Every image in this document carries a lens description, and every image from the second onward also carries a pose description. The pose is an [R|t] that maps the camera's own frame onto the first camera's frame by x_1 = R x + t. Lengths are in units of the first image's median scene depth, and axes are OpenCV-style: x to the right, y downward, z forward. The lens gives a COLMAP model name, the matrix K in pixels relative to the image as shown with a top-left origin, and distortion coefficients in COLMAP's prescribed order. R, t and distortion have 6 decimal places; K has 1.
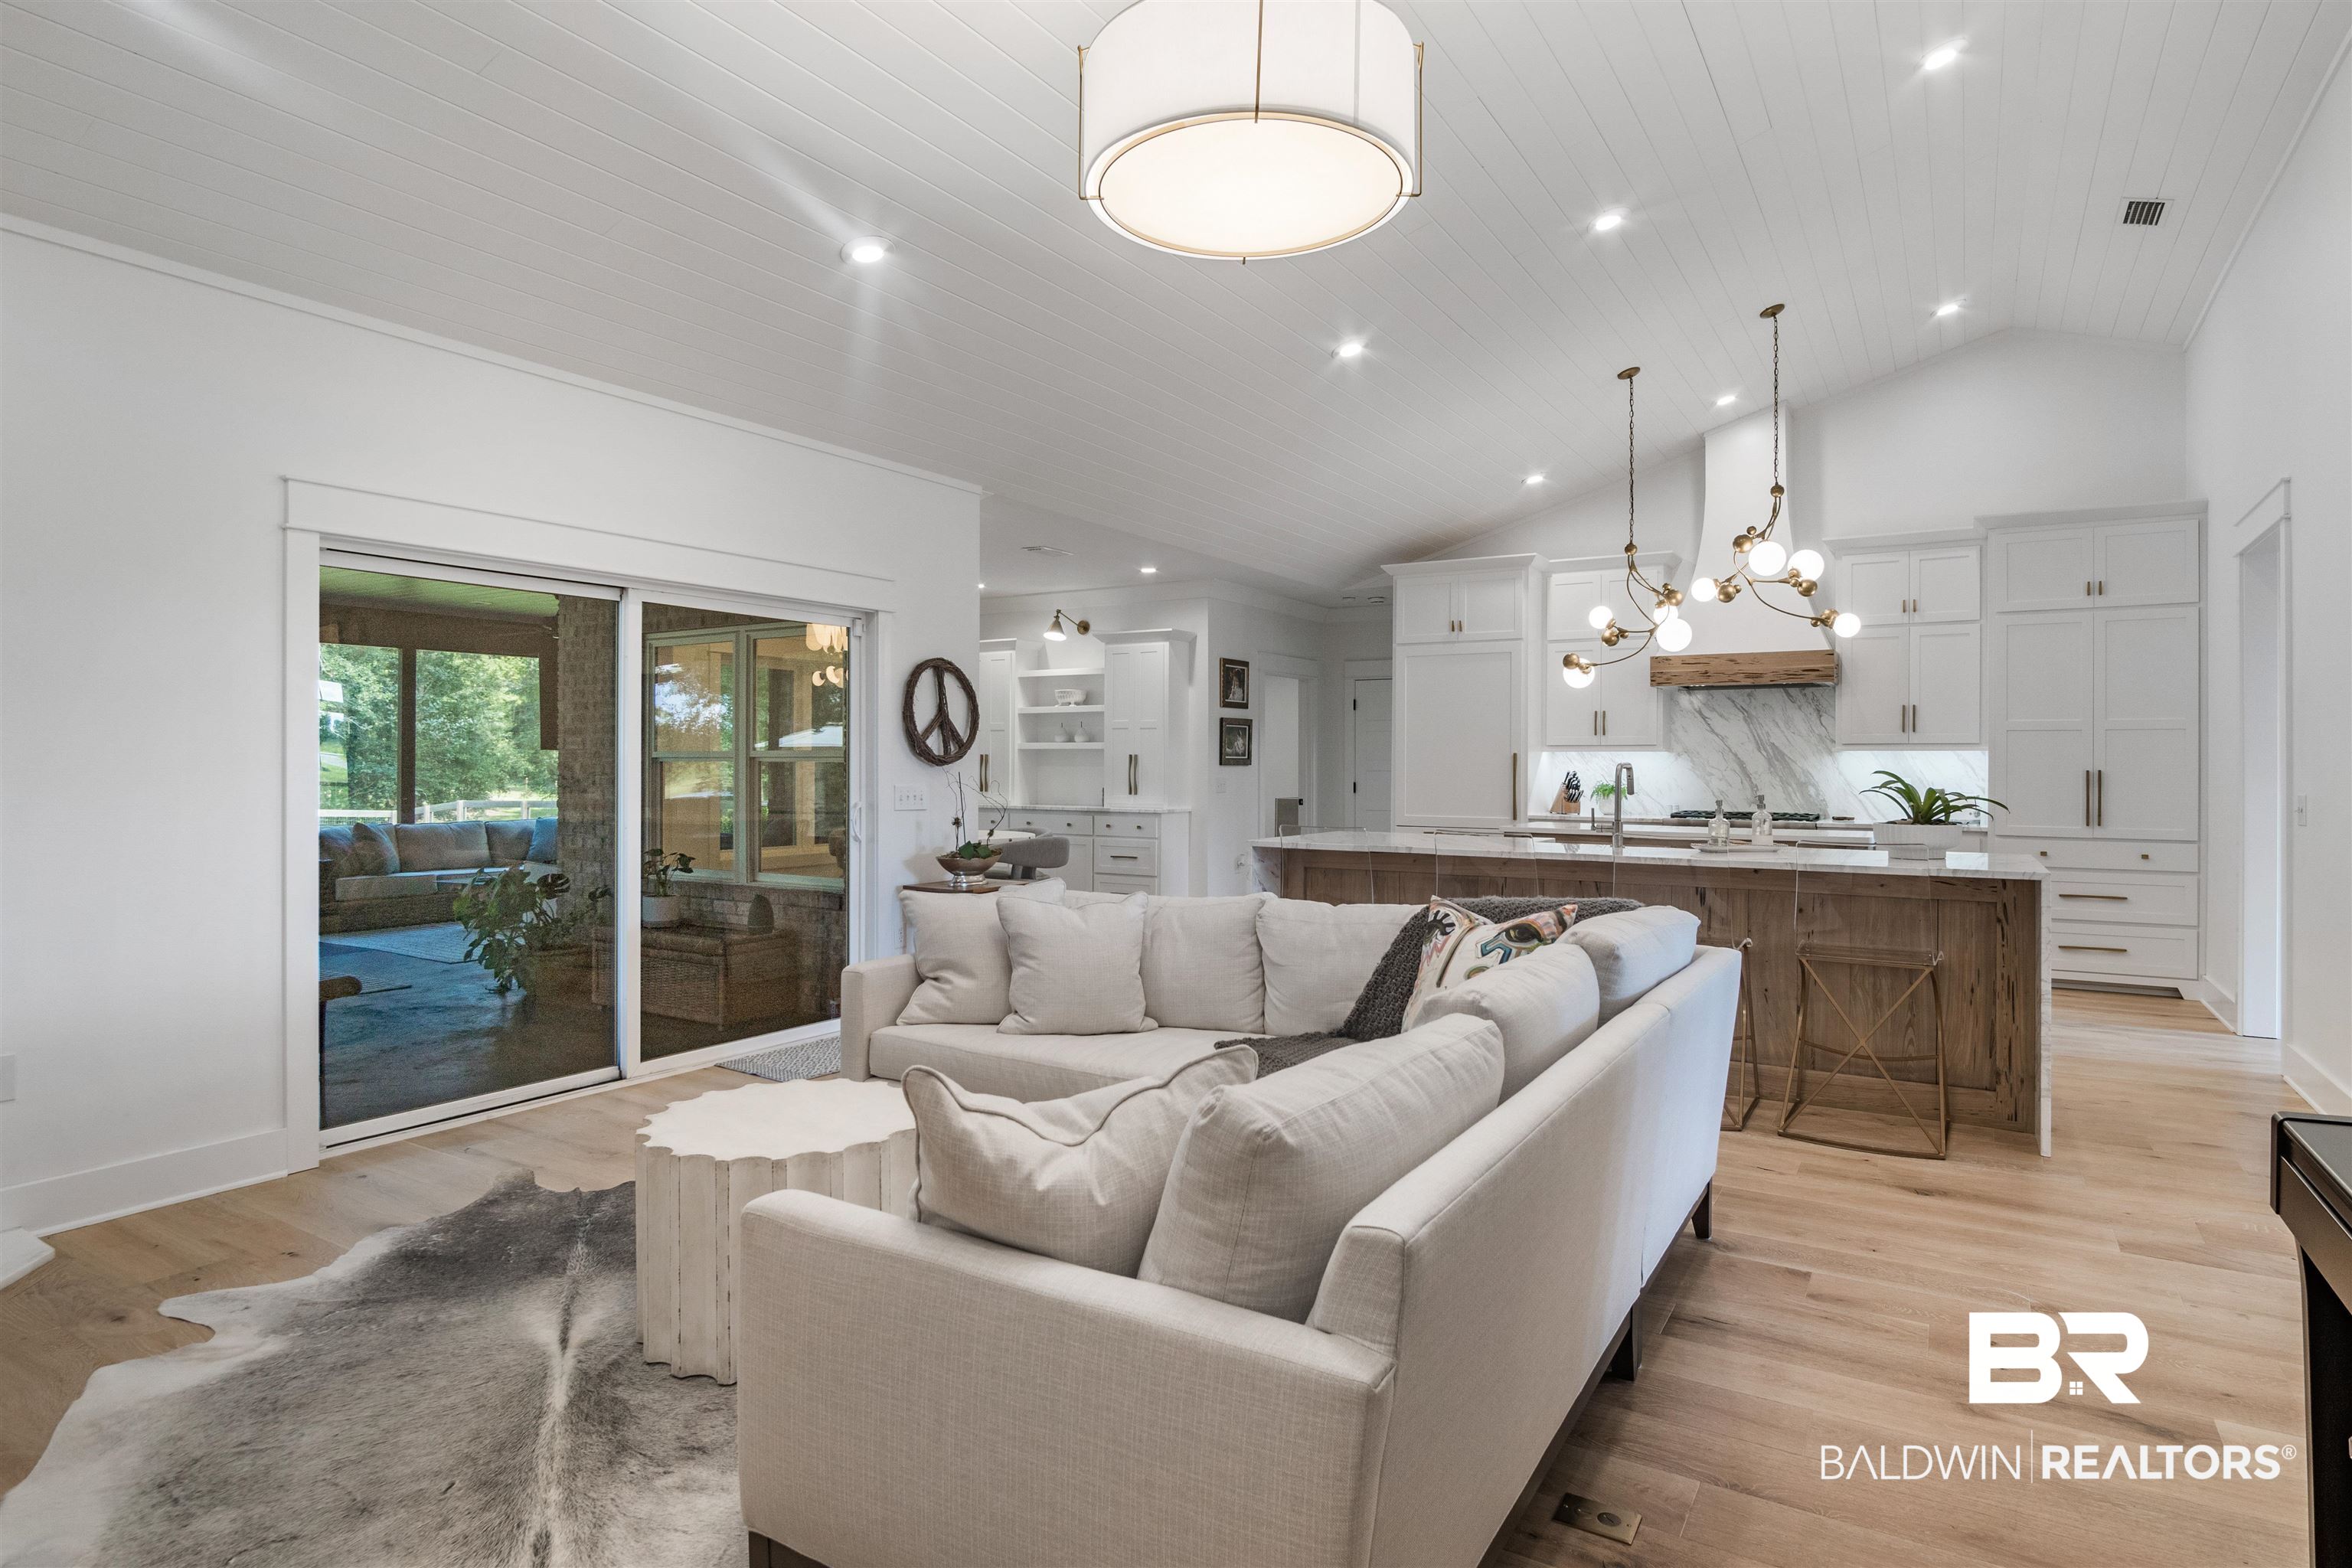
lens RADIAL K [[1256.3, 0, 1172.6], [0, 1256.3, 769.3], [0, 0, 1]] dist [-0.016964, 0.001493]
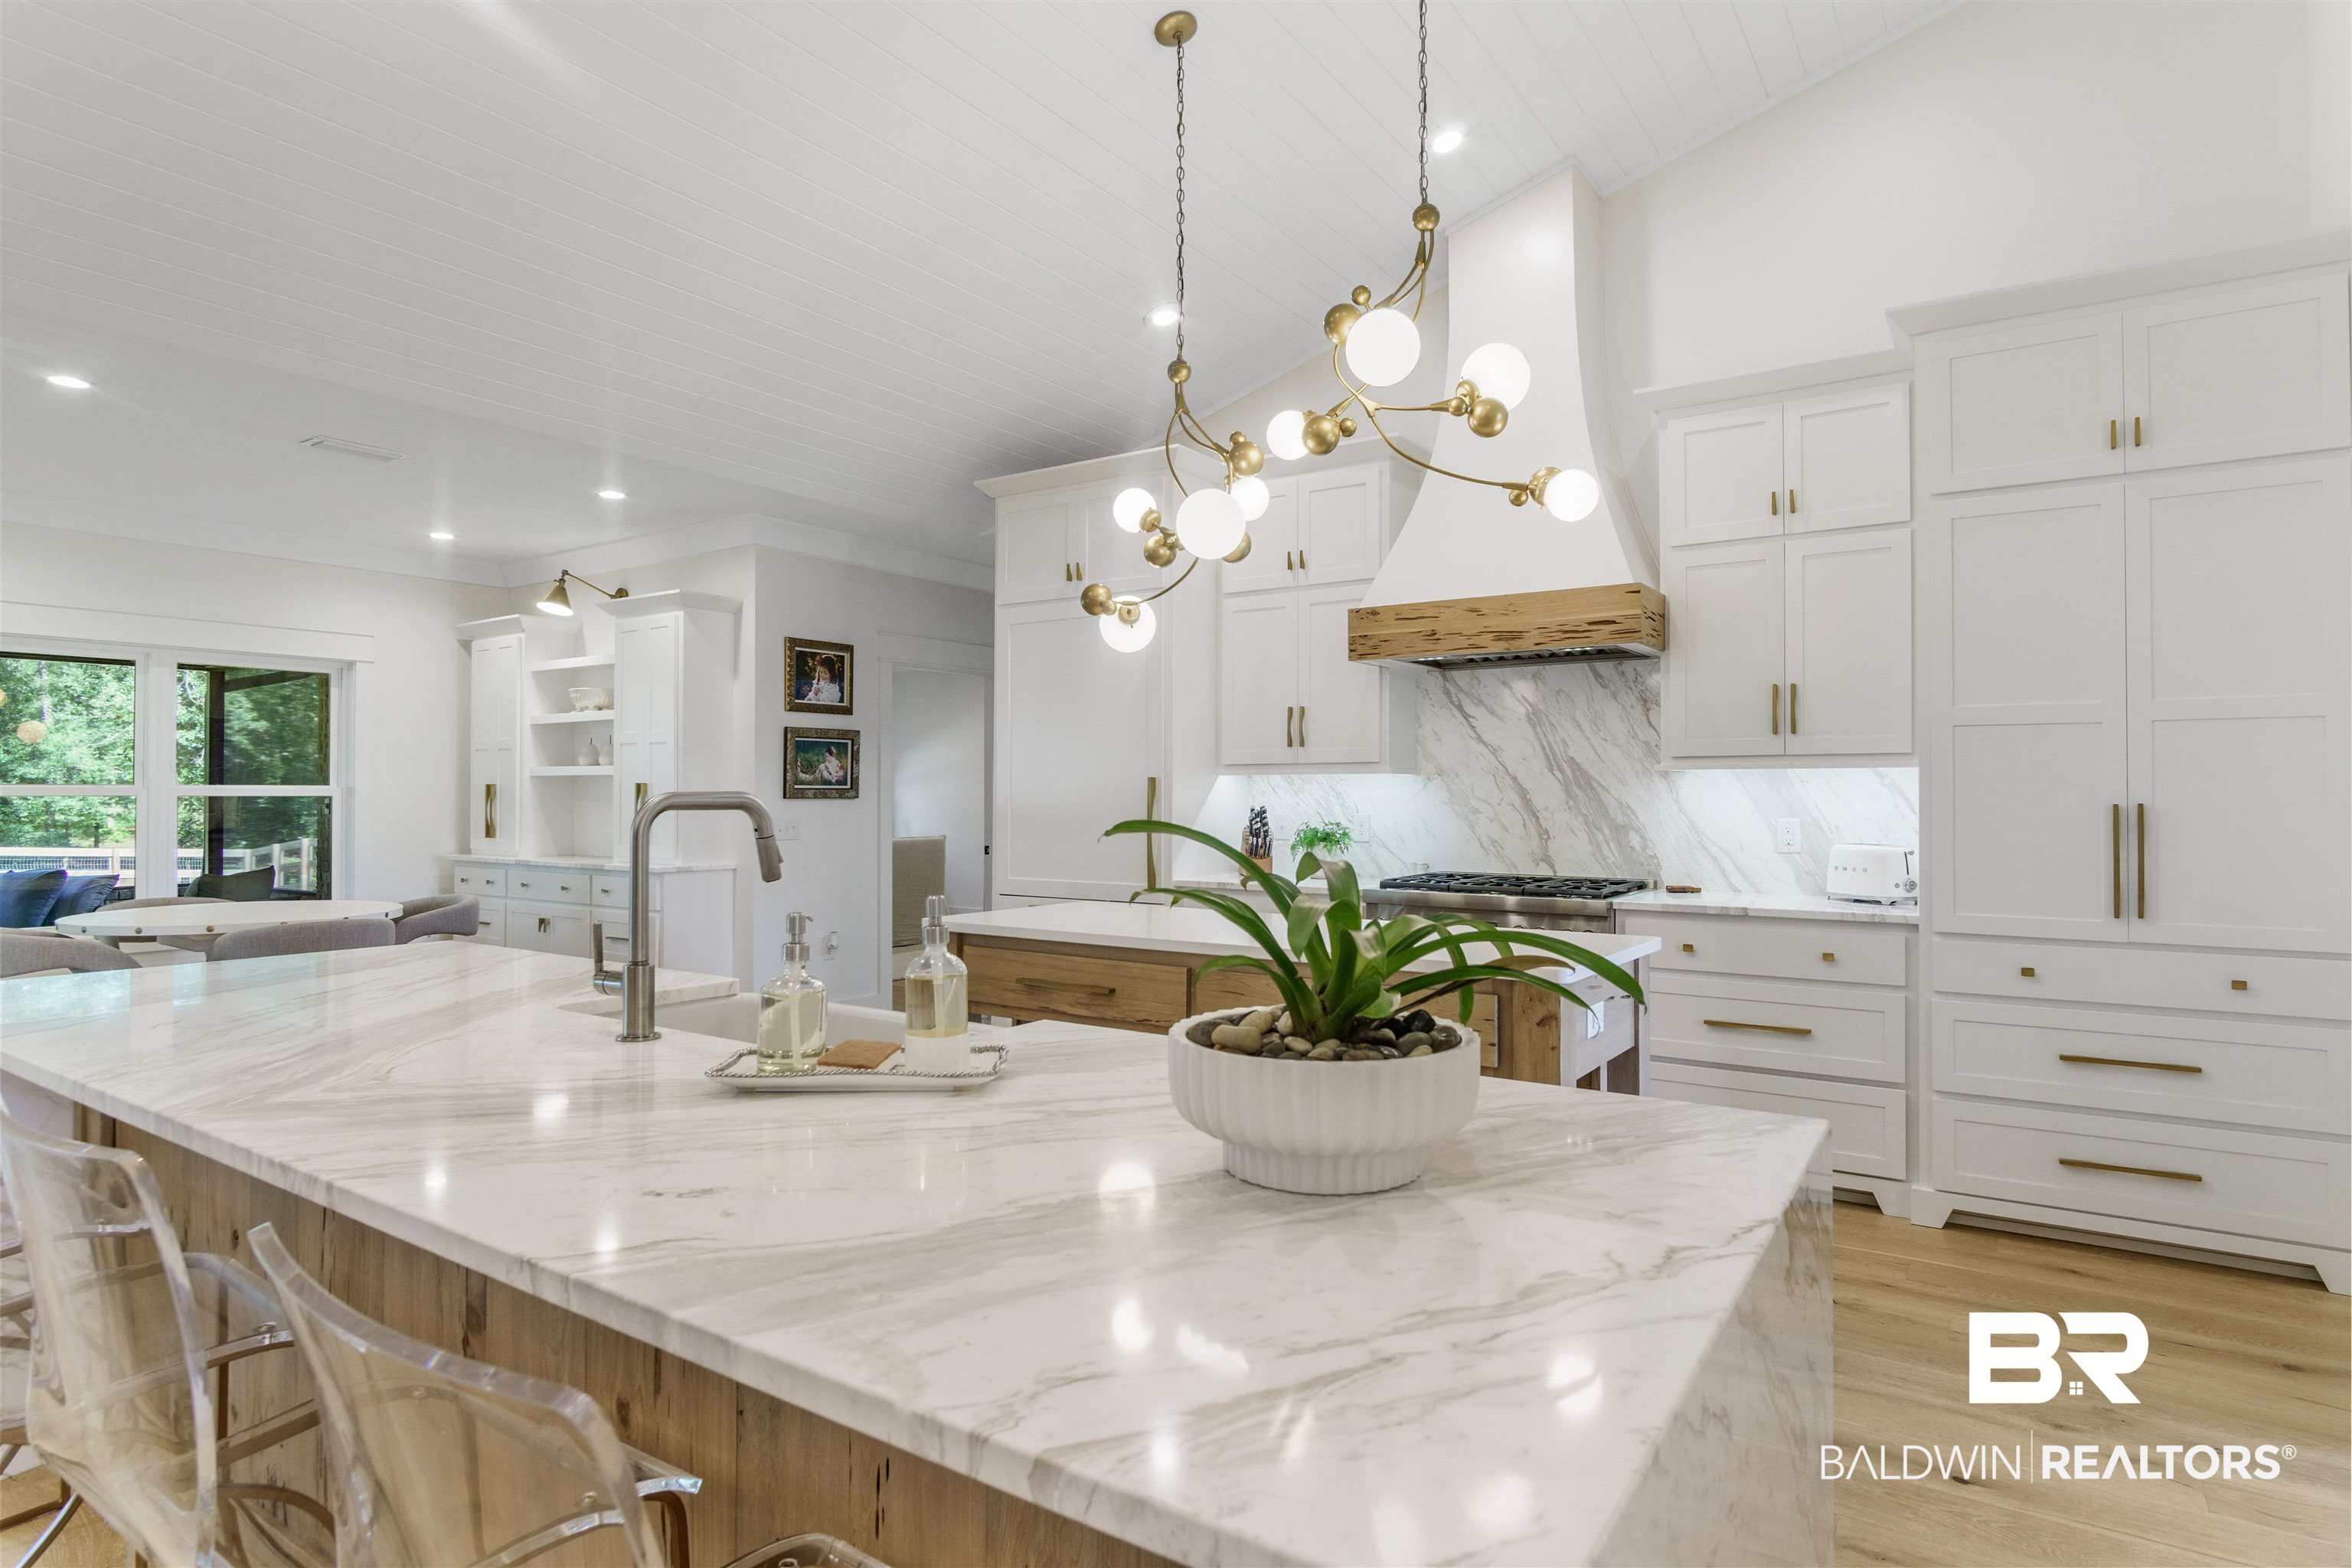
lens RADIAL K [[1256.3, 0, 1177.8], [0, 1256.3, 786.8], [0, 0, 1]] dist [-0.016964, 0.001493]
pose [[0.999372, -0.004853, -0.035092, 0.320714], [0.004490, 0.999936, -0.010399, -0.002240], [0.035140, 0.010235, 0.999330, 0.416545]]
